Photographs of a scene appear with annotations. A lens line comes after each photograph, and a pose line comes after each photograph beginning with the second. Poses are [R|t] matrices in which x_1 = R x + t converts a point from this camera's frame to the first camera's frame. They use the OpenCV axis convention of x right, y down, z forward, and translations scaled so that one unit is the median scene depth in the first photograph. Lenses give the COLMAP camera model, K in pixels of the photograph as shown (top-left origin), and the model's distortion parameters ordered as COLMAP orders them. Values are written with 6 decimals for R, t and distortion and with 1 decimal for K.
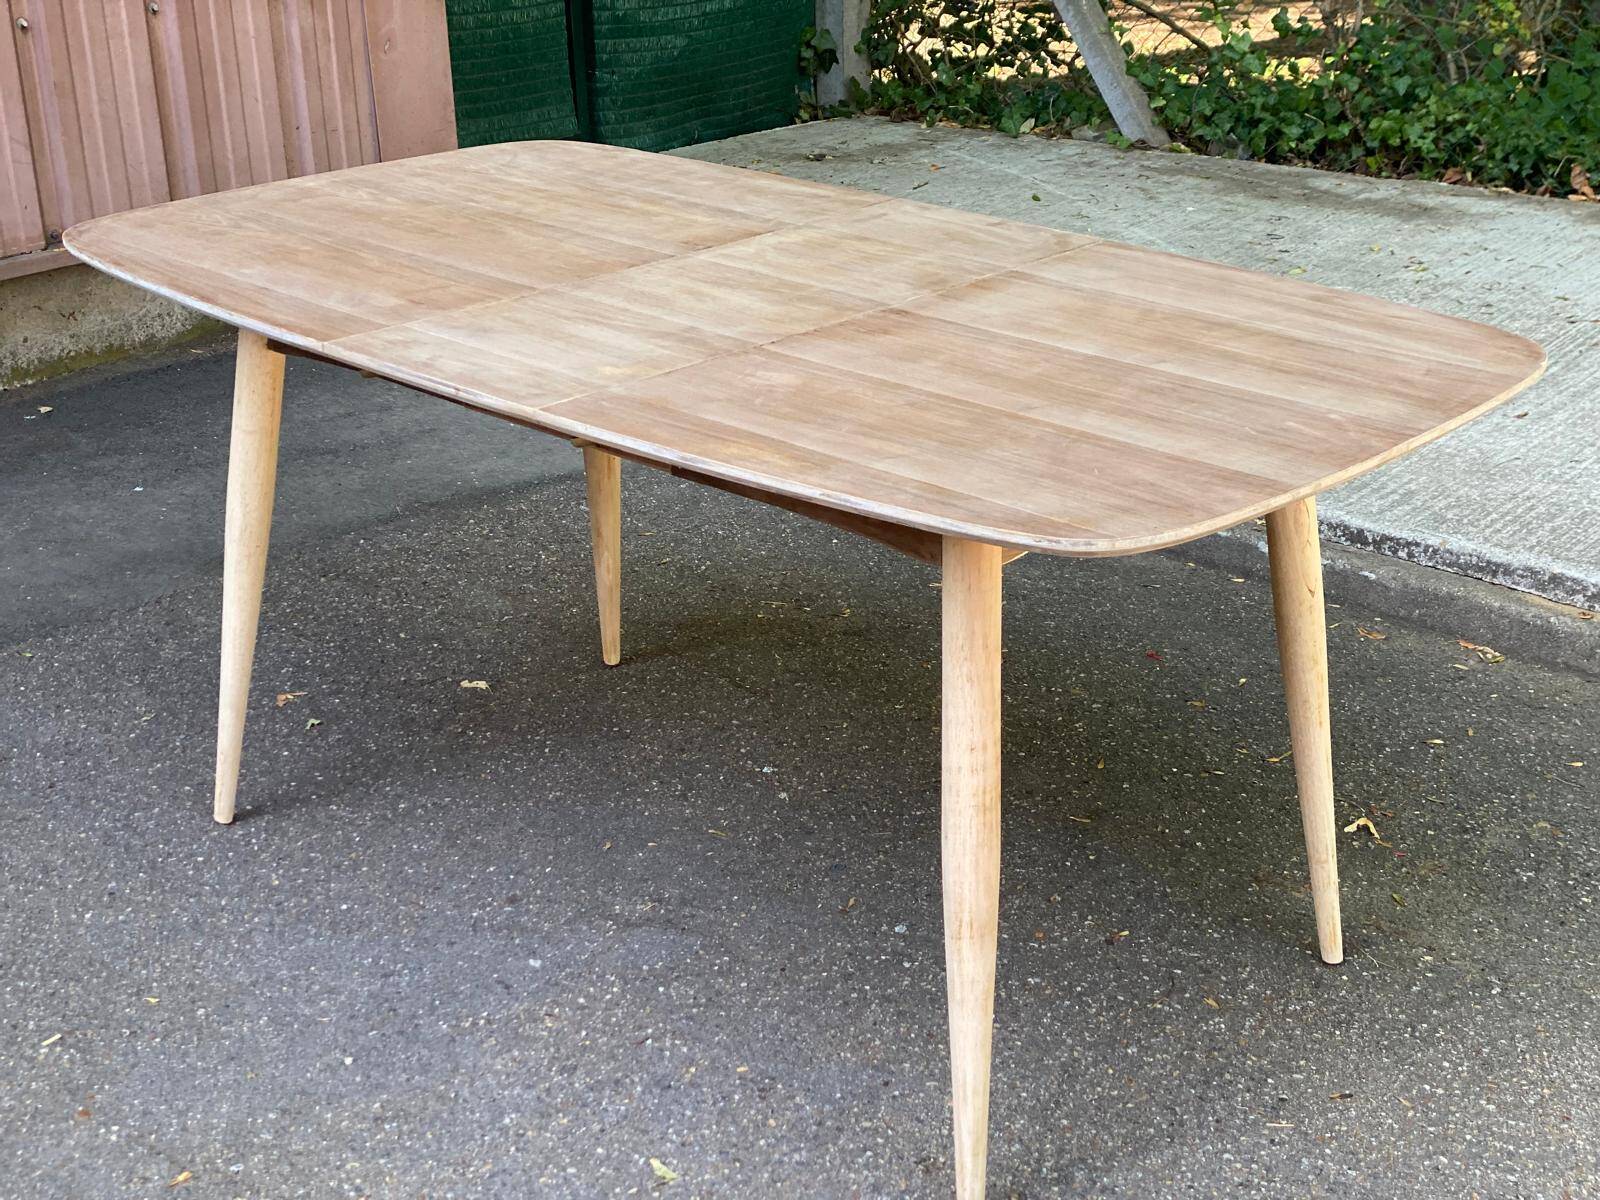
lens RADIAL K [[2366.9, 0, 810.2], [0, 2366.9, 590.0], [0, 0, 1]] dist [0.187415, -0.360833]
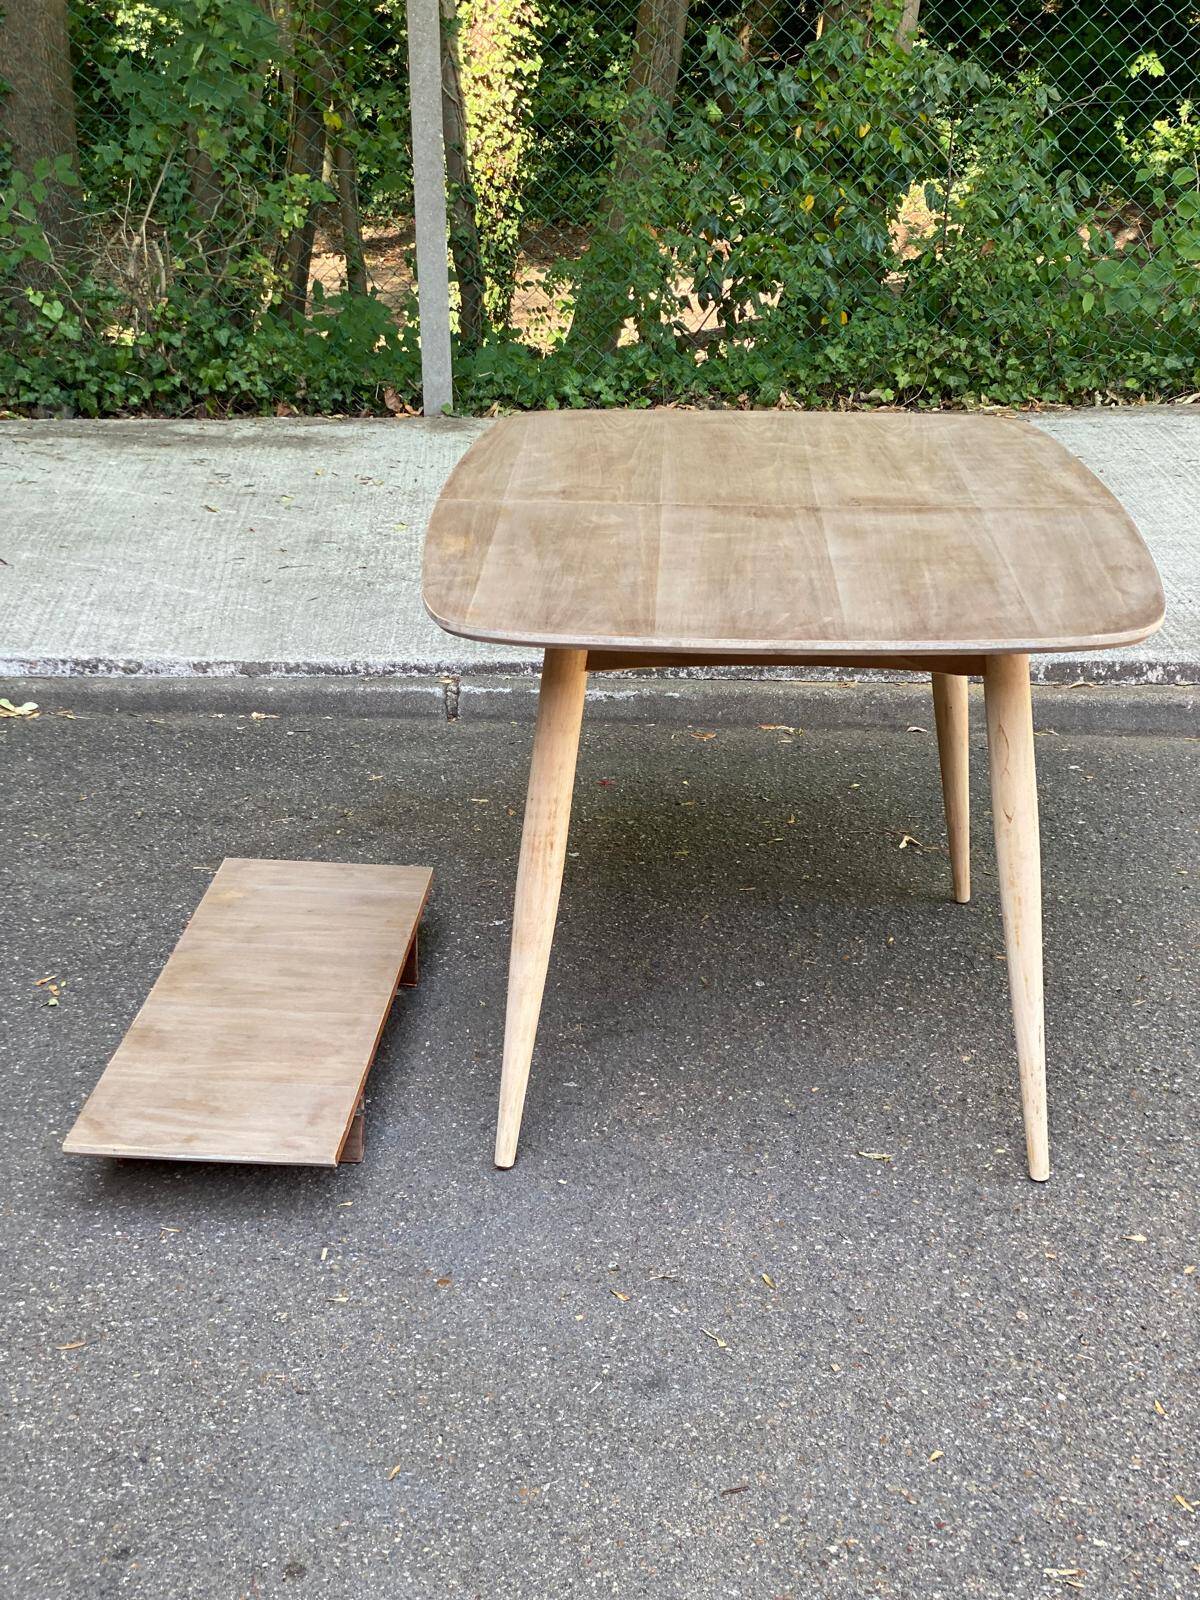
lens RADIAL K [[2383.1, 0, 592.9], [0, 2383.1, 798.6], [0, 0, 1]] dist [0.168399, -0.222193]
pose [[0.767798, -0.215784, 0.603261, -0.708013], [0.232894, 0.971166, 0.050968, -0.033565], [-0.596865, 0.101363, 0.795913, 0.039443]]
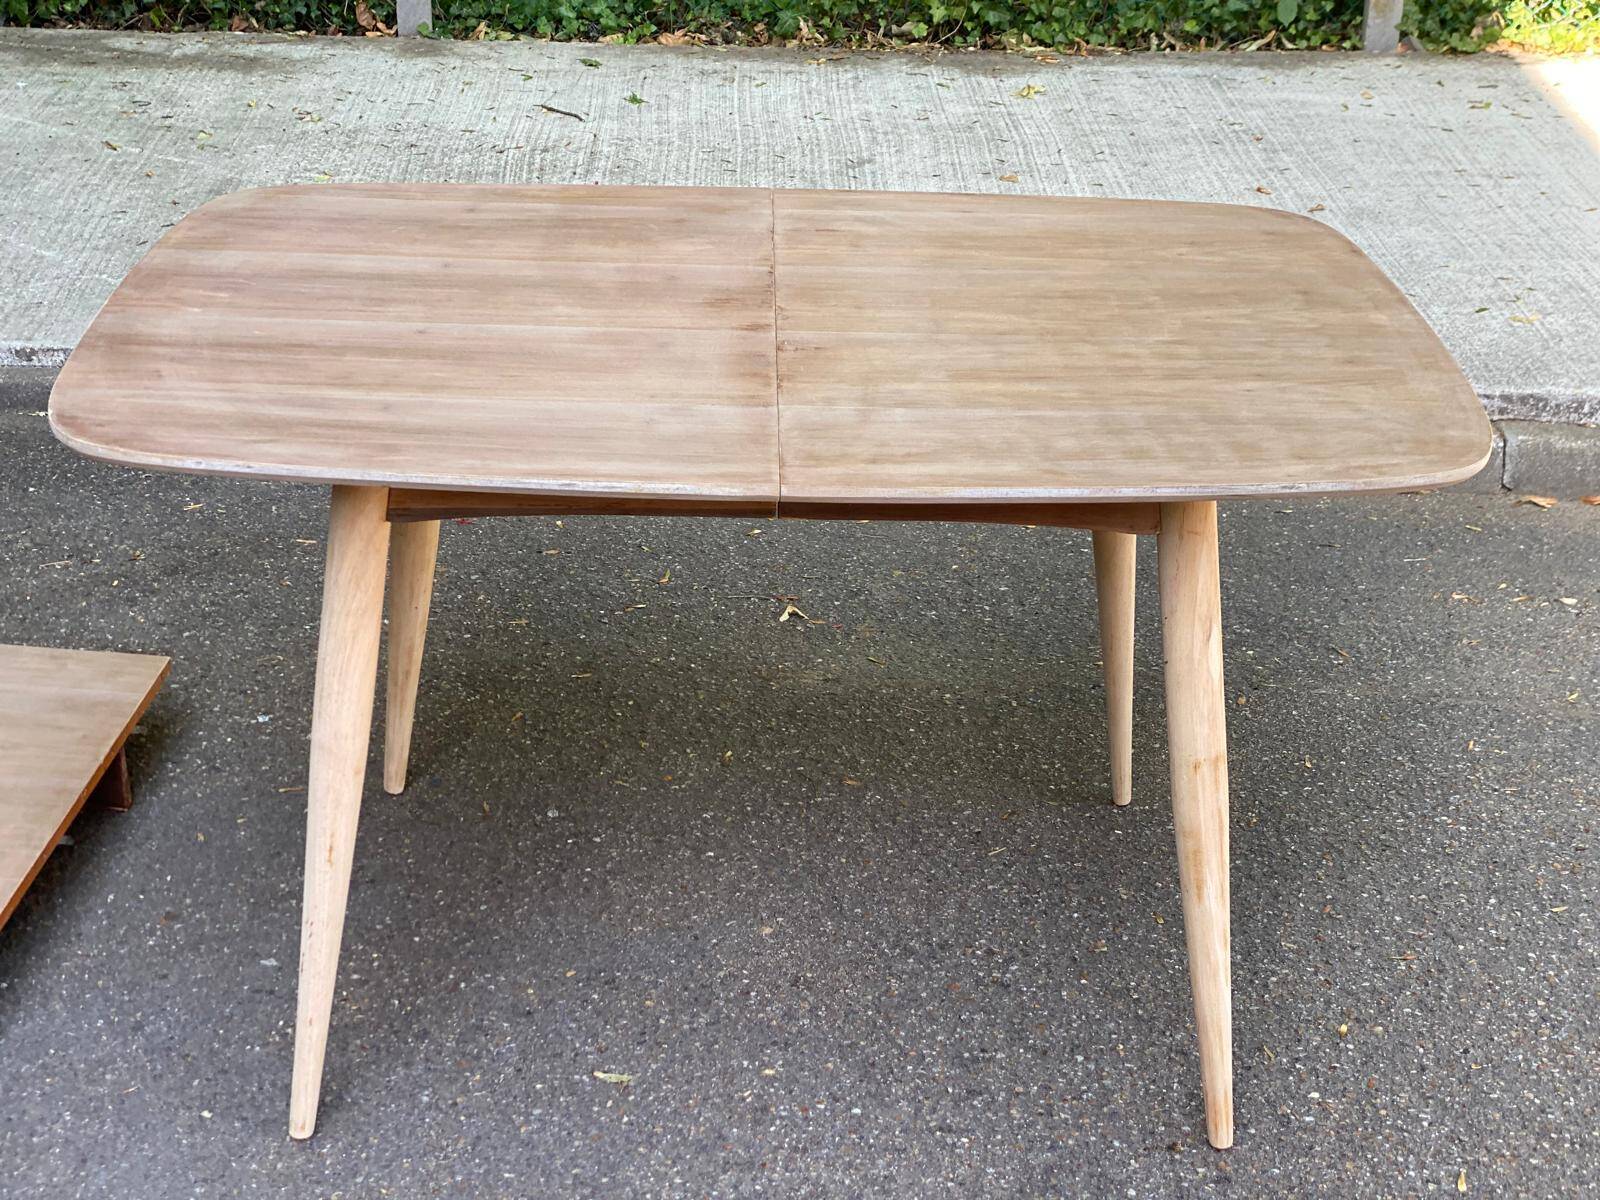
lens RADIAL K [[2381.4, 0, 809.8], [0, 2381.4, 590.5], [0, 0, 1]] dist [0.210520, -0.564442]
pose [[0.764648, -0.248060, 0.594794, -0.437181], [0.205500, 0.968623, 0.139782, -0.068882], [-0.610805, 0.015346, 0.791632, 0.095932]]
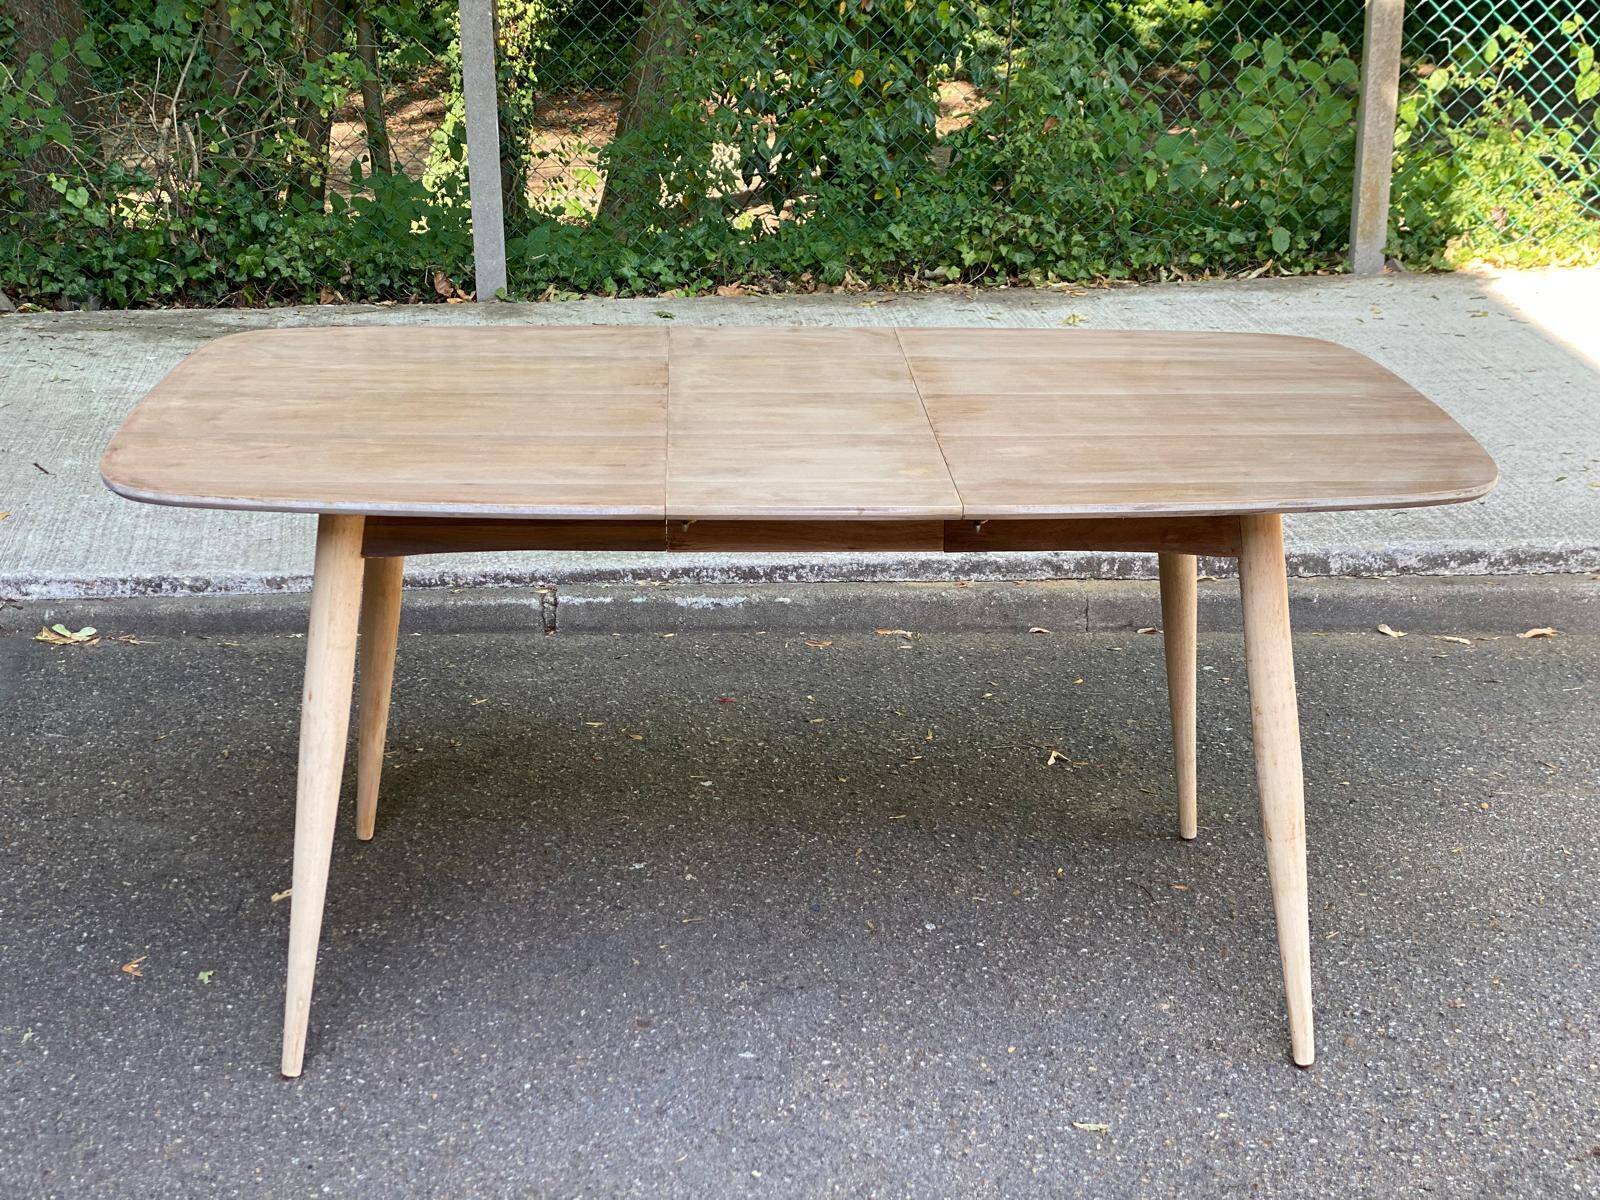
lens RADIAL K [[2391.5, 0, 789.6], [0, 2391.5, 567.8], [0, 0, 1]] dist [0.196440, -0.455524]
pose [[0.707526, -0.212496, 0.673983, -0.707819], [0.255154, 0.966201, 0.036774, -0.081113], [-0.659017, 0.145951, 0.737831, 0.140417]]
